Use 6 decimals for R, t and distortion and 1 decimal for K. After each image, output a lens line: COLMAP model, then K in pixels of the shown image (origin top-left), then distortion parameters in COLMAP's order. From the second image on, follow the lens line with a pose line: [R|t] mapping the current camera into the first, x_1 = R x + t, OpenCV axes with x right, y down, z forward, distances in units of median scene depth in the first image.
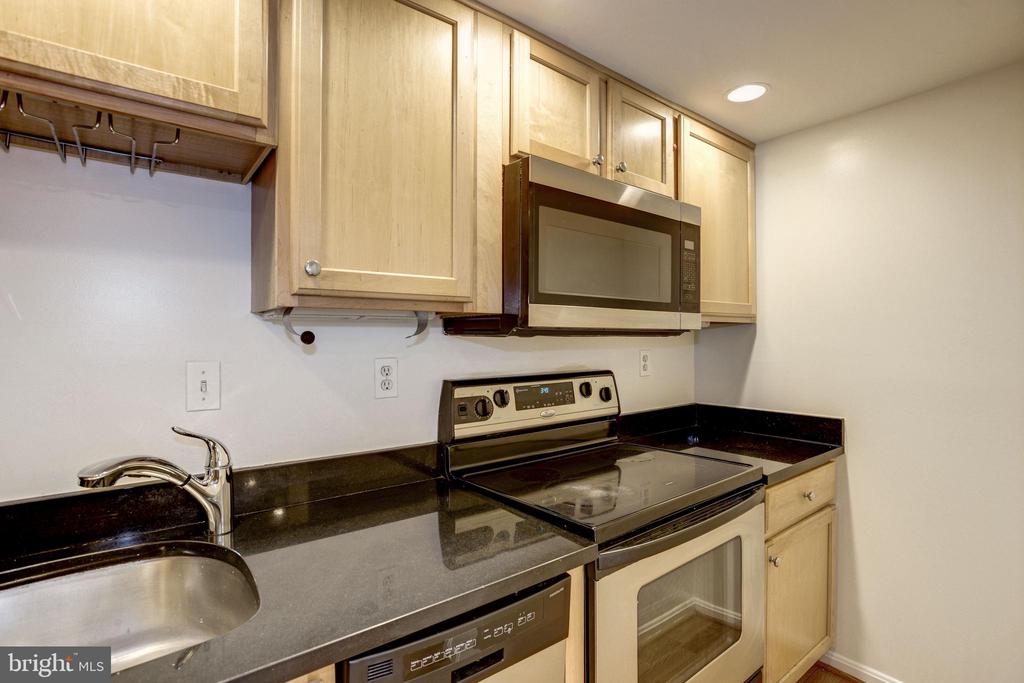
lens RADIAL K [[502.8, 0, 503.0], [0, 502.8, 340.4], [0, 0, 1]] dist [-0.048088, 0.022894]
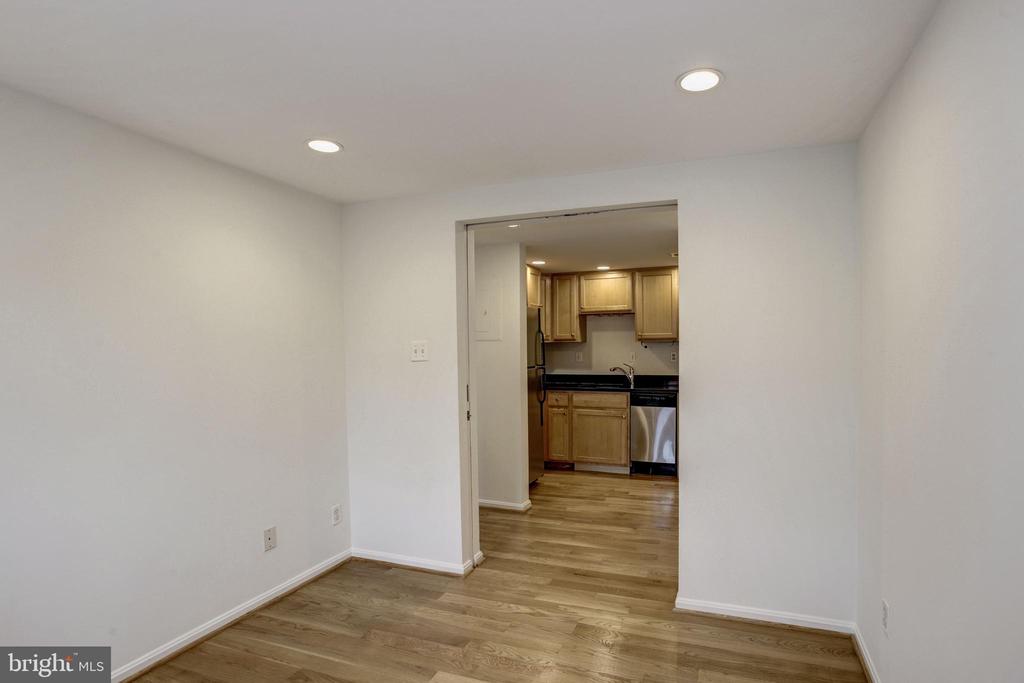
lens RADIAL K [[502.8, 0, 503.0], [0, 502.8, 340.4], [0, 0, 1]] dist [-0.048088, 0.022894]
pose [[0.418514, -0.012407, -0.908126, 3.466723], [0.010216, 0.999908, -0.008953, -0.041814], [0.908153, -0.005531, 0.418602, -2.290047]]
